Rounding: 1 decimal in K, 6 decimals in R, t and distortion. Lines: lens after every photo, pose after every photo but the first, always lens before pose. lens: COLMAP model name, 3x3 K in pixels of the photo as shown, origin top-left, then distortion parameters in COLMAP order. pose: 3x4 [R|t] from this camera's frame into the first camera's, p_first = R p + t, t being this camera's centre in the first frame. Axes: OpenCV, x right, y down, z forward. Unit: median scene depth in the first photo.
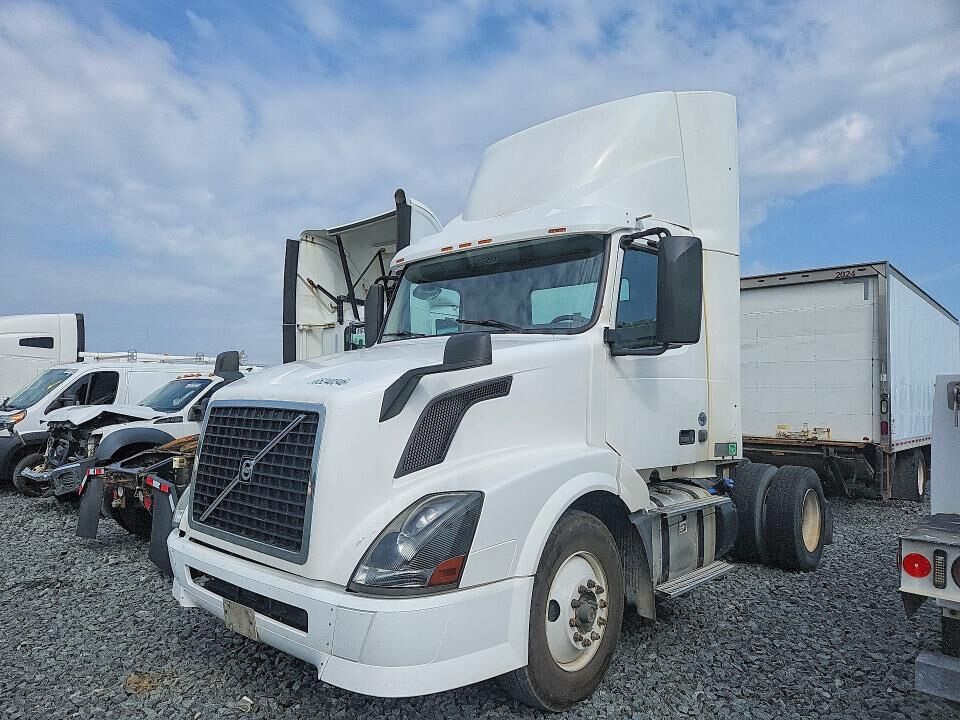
lens RADIAL K [[664.4, 0, 480.0], [0, 664.4, 360.0], [0, 0, 1]] dist [0.029815, 0.000928]
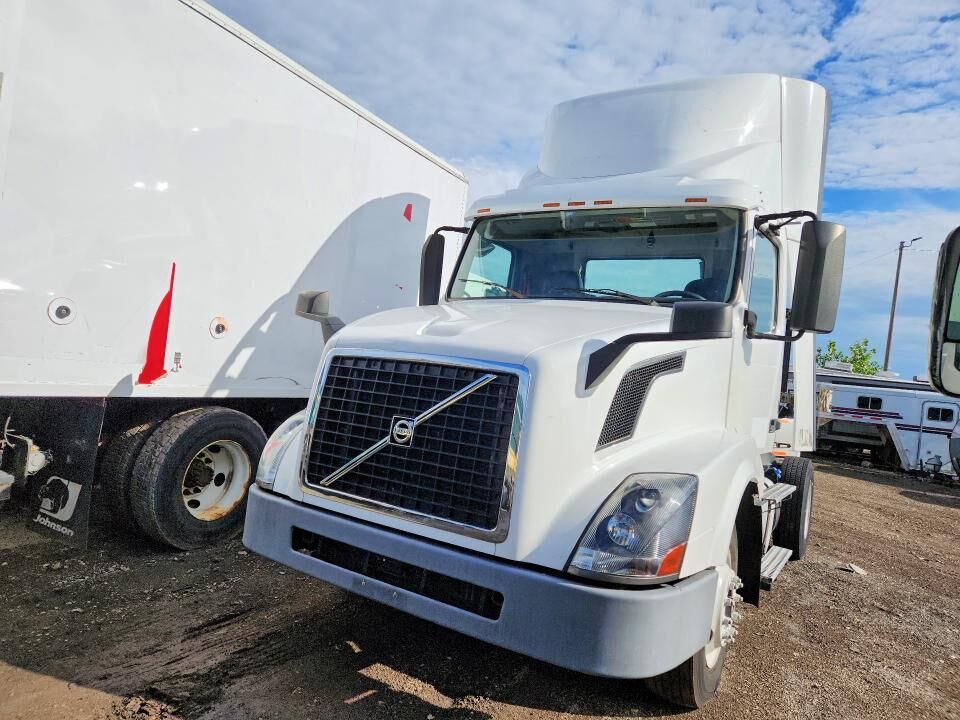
lens RADIAL K [[664.4, 0, 480.0], [0, 664.4, 360.0], [0, 0, 1]] dist [0.029815, 0.000928]
pose [[0.980489, 0.082614, 0.178374, -0.412818], [-0.091101, 0.995041, 0.039913, 0.027052], [-0.174192, -0.055384, 0.983153, 0.128872]]
